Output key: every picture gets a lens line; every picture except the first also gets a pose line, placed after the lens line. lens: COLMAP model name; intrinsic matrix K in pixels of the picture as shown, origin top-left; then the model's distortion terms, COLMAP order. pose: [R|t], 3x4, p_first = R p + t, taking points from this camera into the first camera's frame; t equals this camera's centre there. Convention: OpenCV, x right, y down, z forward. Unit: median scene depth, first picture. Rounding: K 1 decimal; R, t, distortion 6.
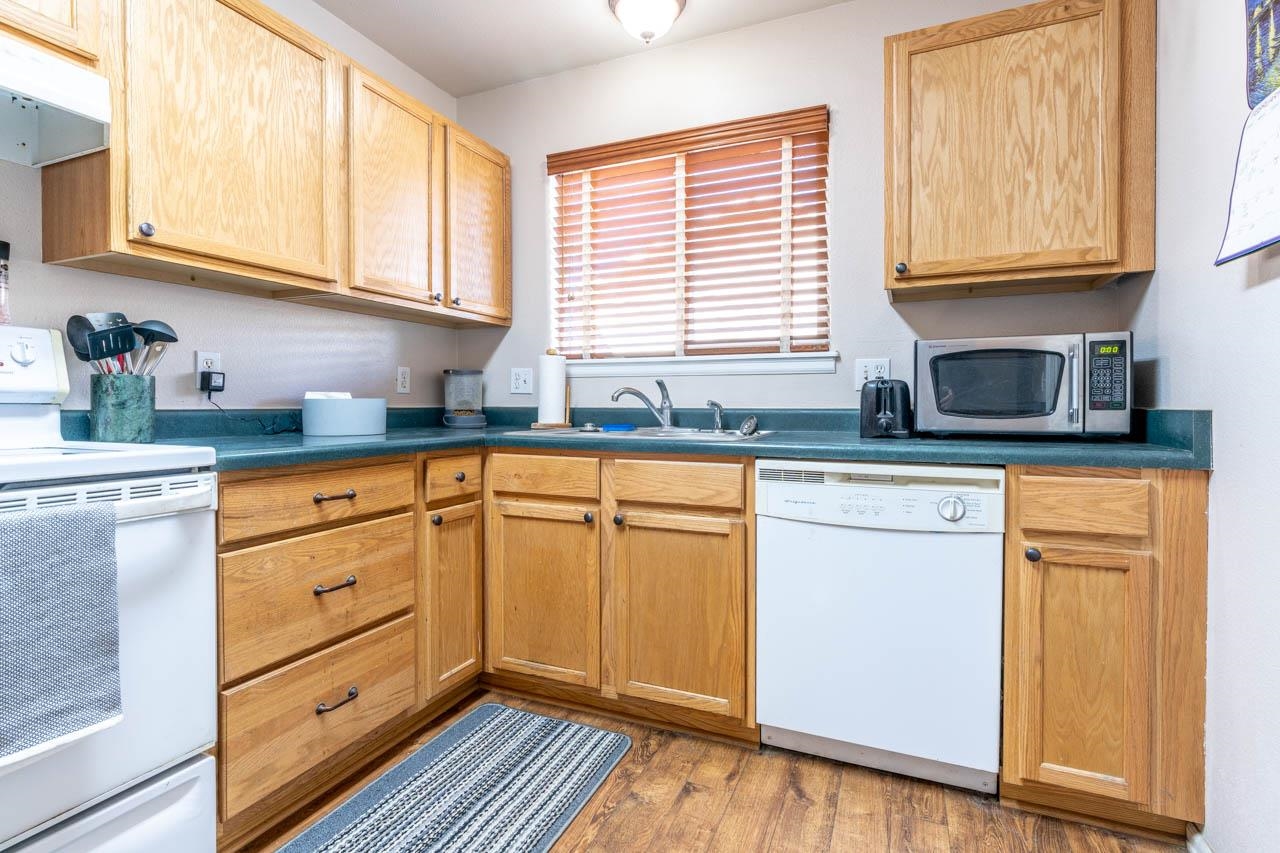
lens RADIAL K [[612.6, 0, 640.7], [0, 612.6, 408.1], [0, 0, 1]] dist [0.000032, -0.000412]
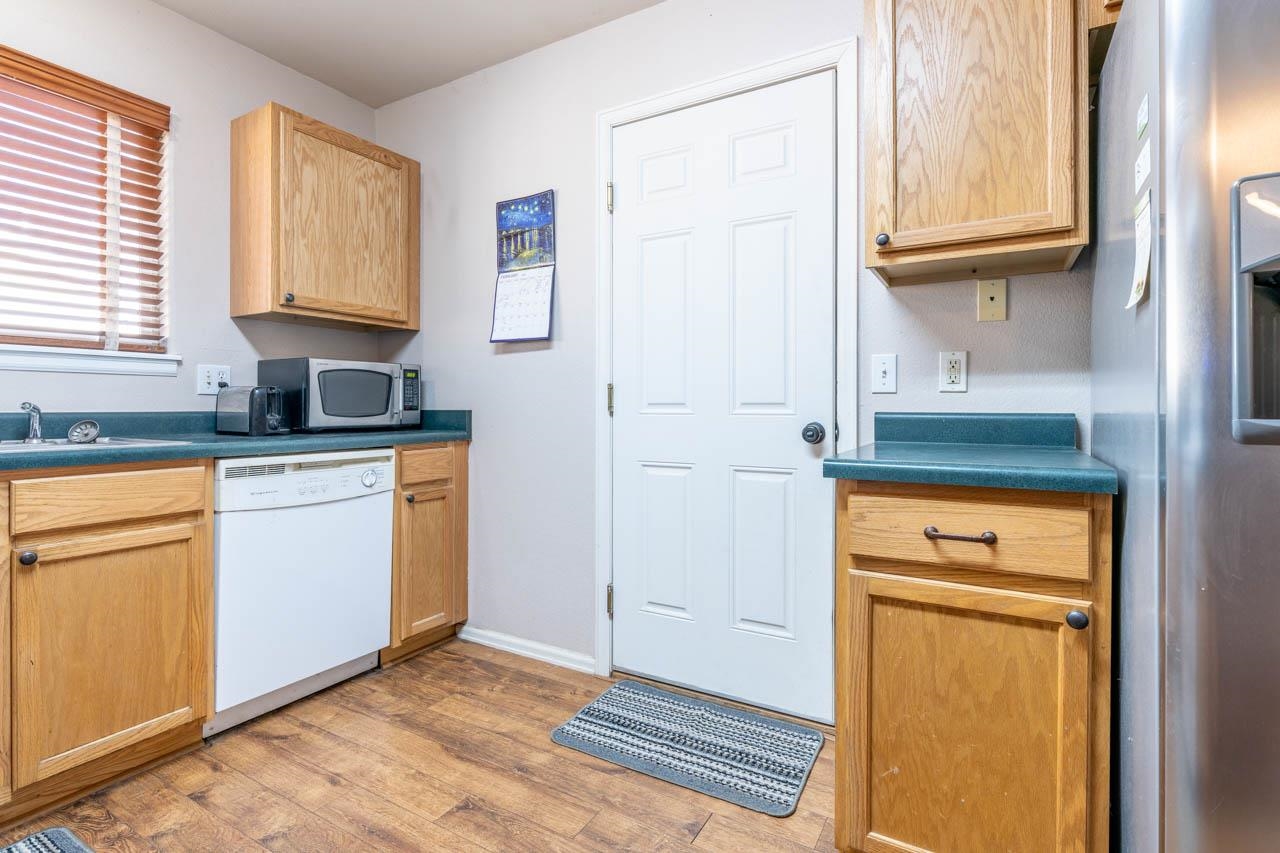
lens RADIAL K [[612.6, 0, 640.7], [0, 612.6, 408.1], [0, 0, 1]] dist [0.000032, -0.000412]
pose [[0.117945, -0.001817, 0.993019, -0.788724], [0.006204, 0.999980, 0.001093, -0.001863], [-0.993001, 0.006032, 0.117954, 0.162901]]
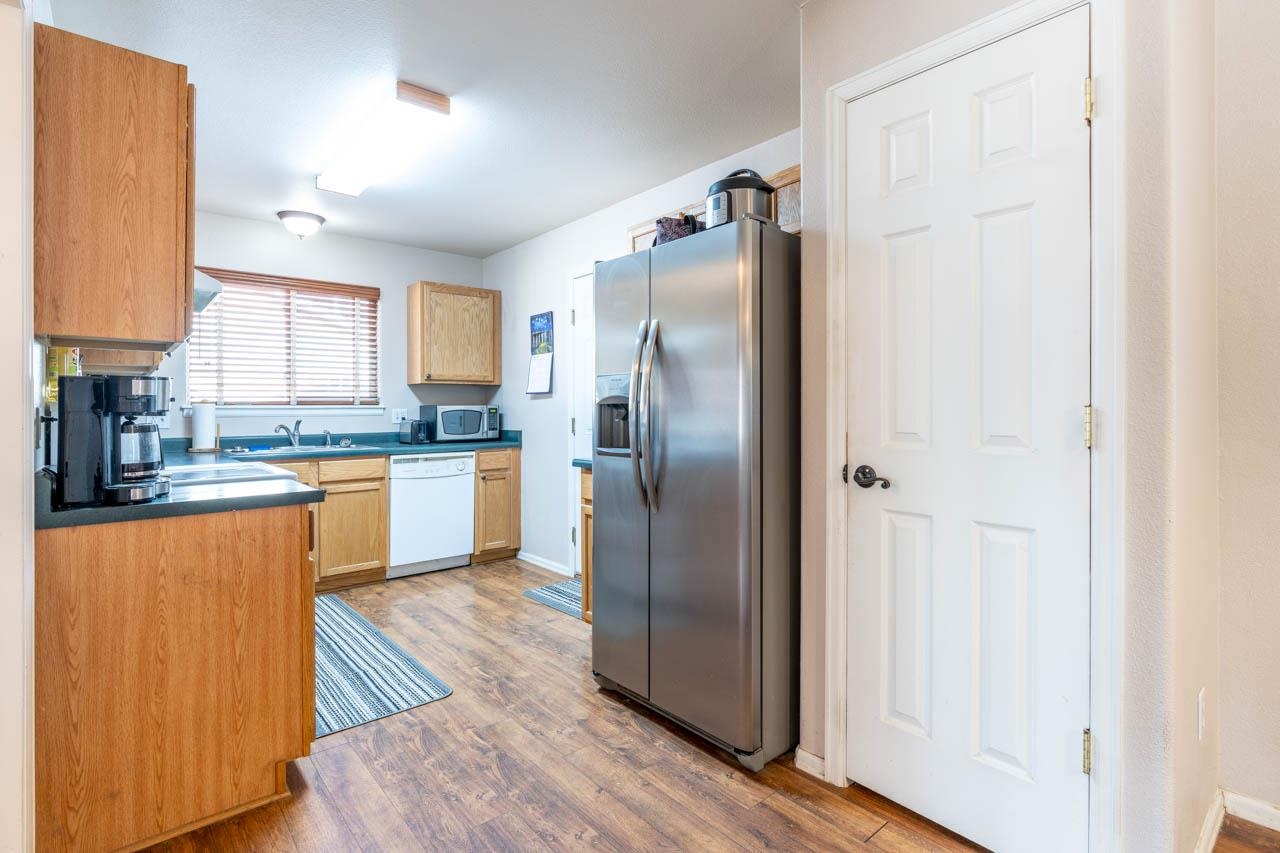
lens RADIAL K [[612.6, 0, 640.7], [0, 612.6, 408.1], [0, 0, 1]] dist [0.000032, -0.000412]
pose [[0.440401, -0.000657, 0.897801, -1.574972], [0.013018, 0.999899, -0.005654, -0.078067], [-0.897707, 0.014178, 0.440365, -0.962343]]
